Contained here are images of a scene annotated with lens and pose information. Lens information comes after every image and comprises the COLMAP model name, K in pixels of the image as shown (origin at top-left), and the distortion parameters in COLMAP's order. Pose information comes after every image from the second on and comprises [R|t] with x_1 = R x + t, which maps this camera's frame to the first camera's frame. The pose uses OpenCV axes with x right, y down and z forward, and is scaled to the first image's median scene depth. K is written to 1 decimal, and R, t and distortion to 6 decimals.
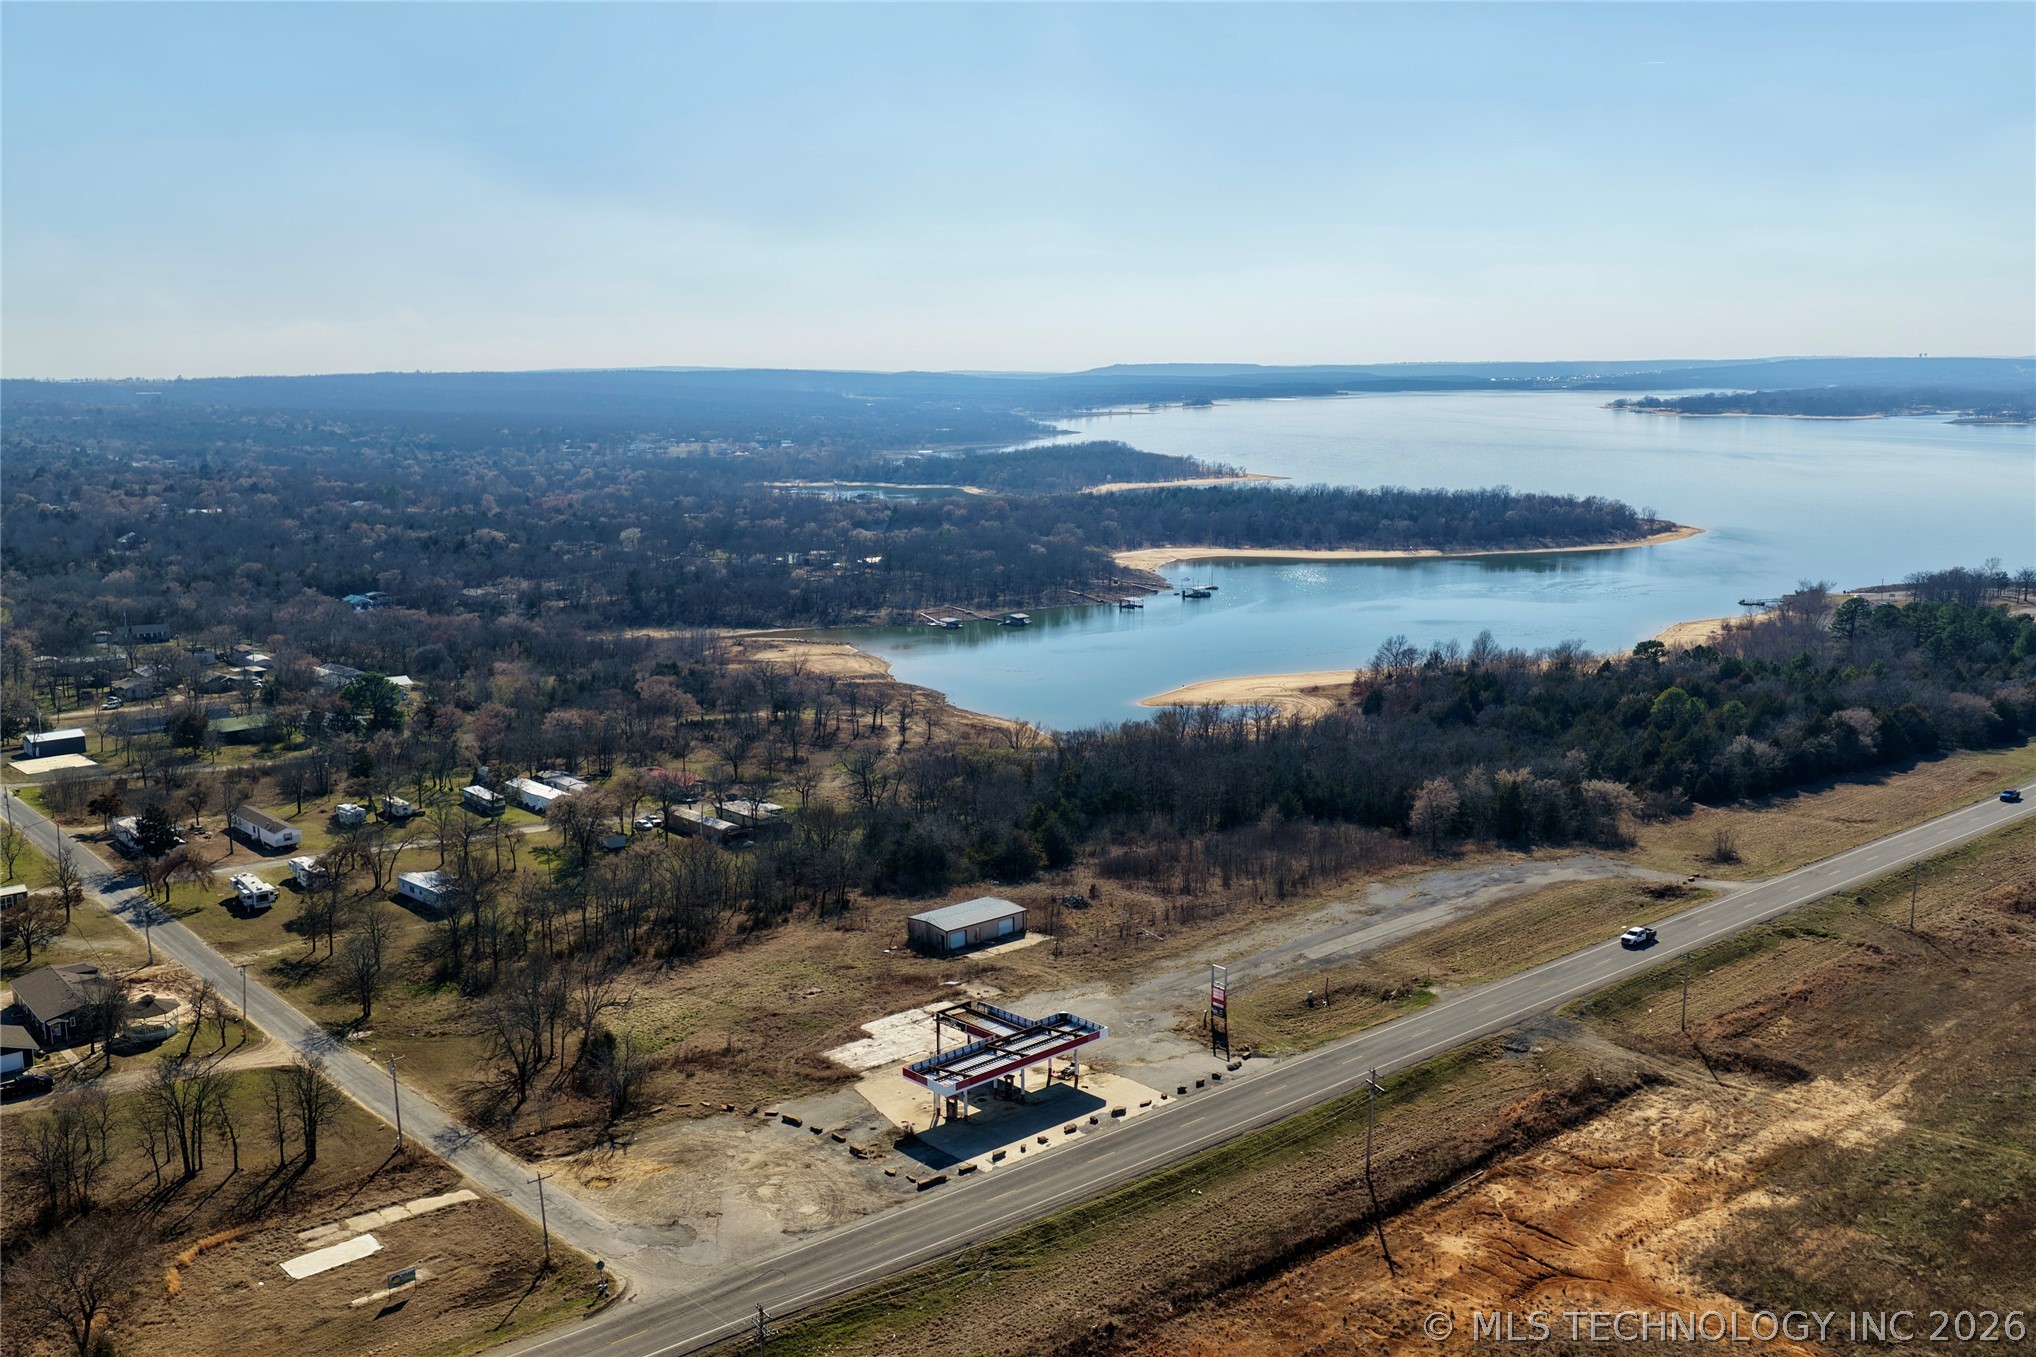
lens RADIAL K [[1800.6, 0, 1022.2], [0, 1800.6, 675.5], [0, 0, 1]] dist [-0.013372, 0.034577]
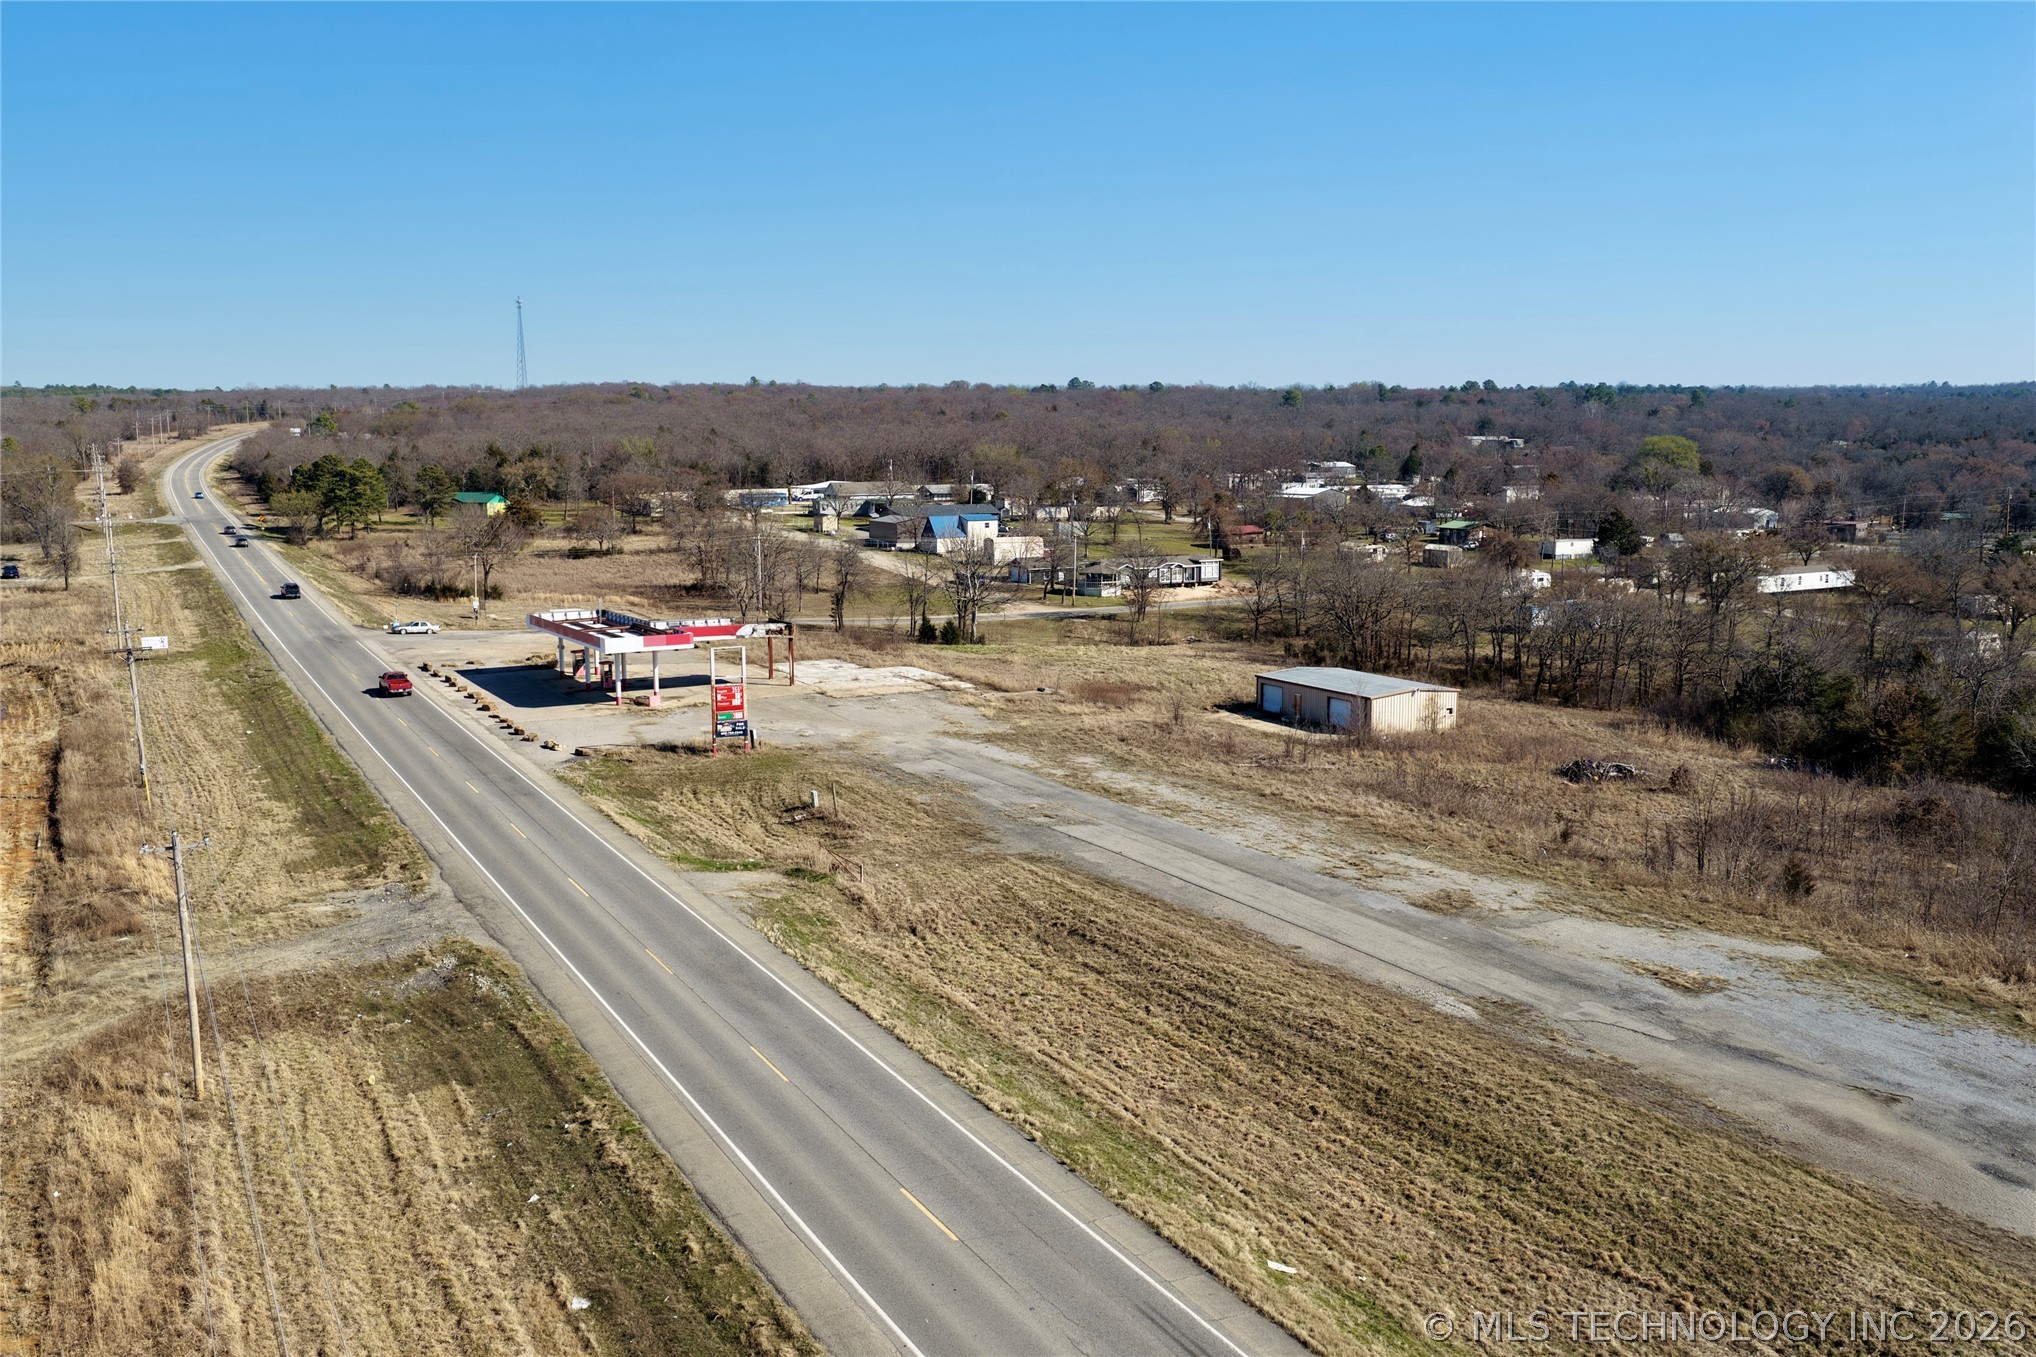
lens RADIAL K [[1686.7, 0, 1021.0], [0, 1686.7, 679.4], [0, 0, 1]] dist [-0.011120, 0.033765]
pose [[-0.207311, 0.153154, -0.966212, 0.608882], [-0.157485, 0.969562, 0.187475, 0.057127], [0.965516, 0.191030, -0.176882, 1.188965]]
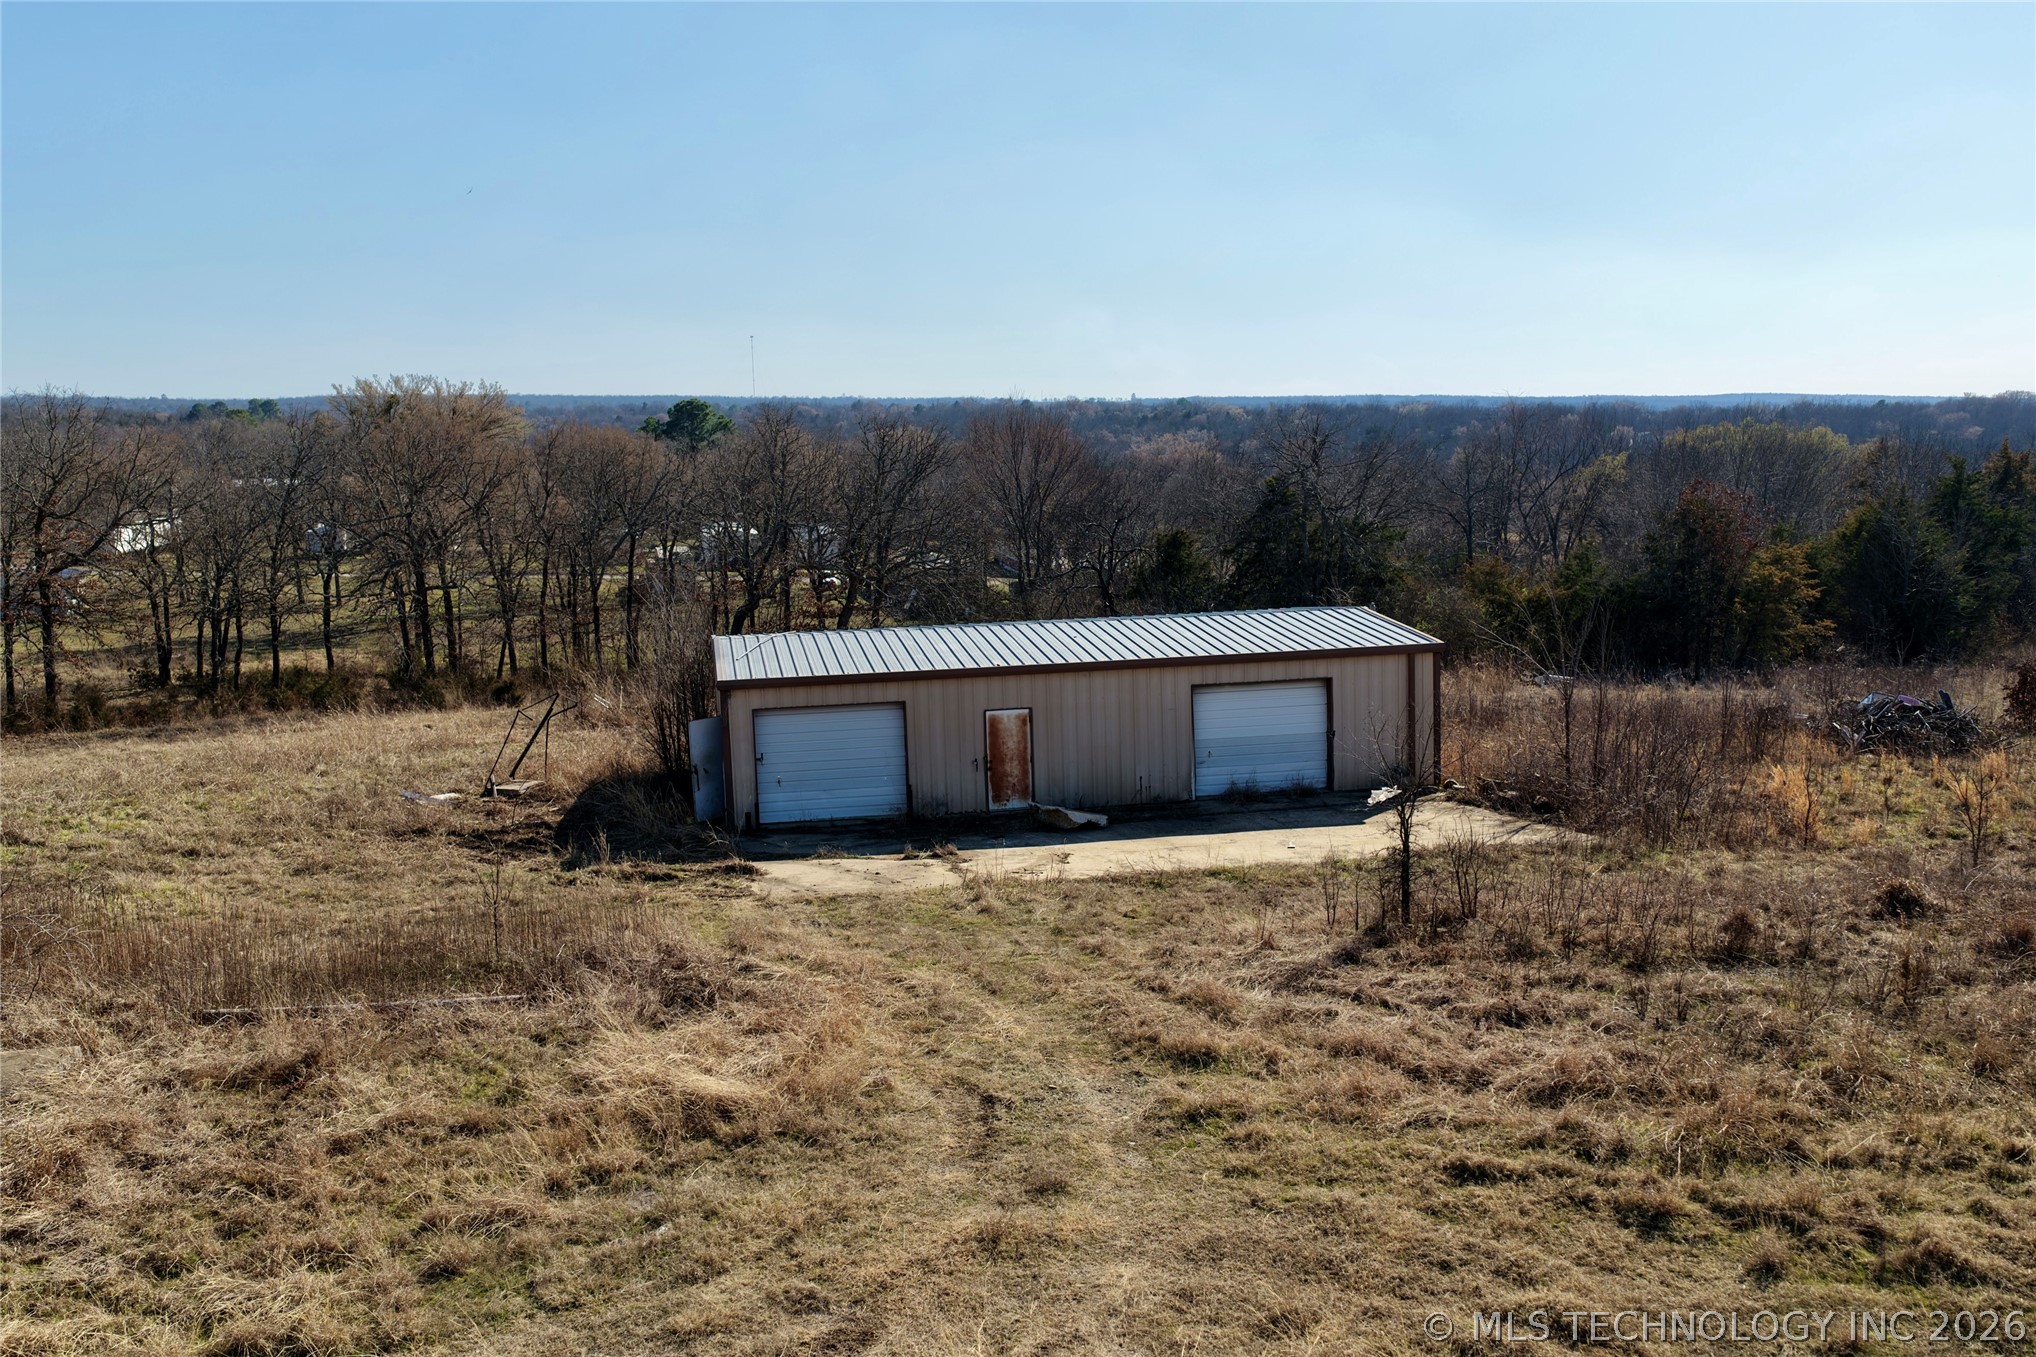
lens RADIAL K [[1800.6, 0, 1022.2], [0, 1800.6, 675.5], [0, 0, 1]] dist [-0.013372, 0.034577]
pose [[0.865093, 0.053531, -0.498748, 0.054489], [-0.067471, 0.997672, -0.009950, 0.164081], [0.497054, 0.042259, 0.866690, 1.035132]]
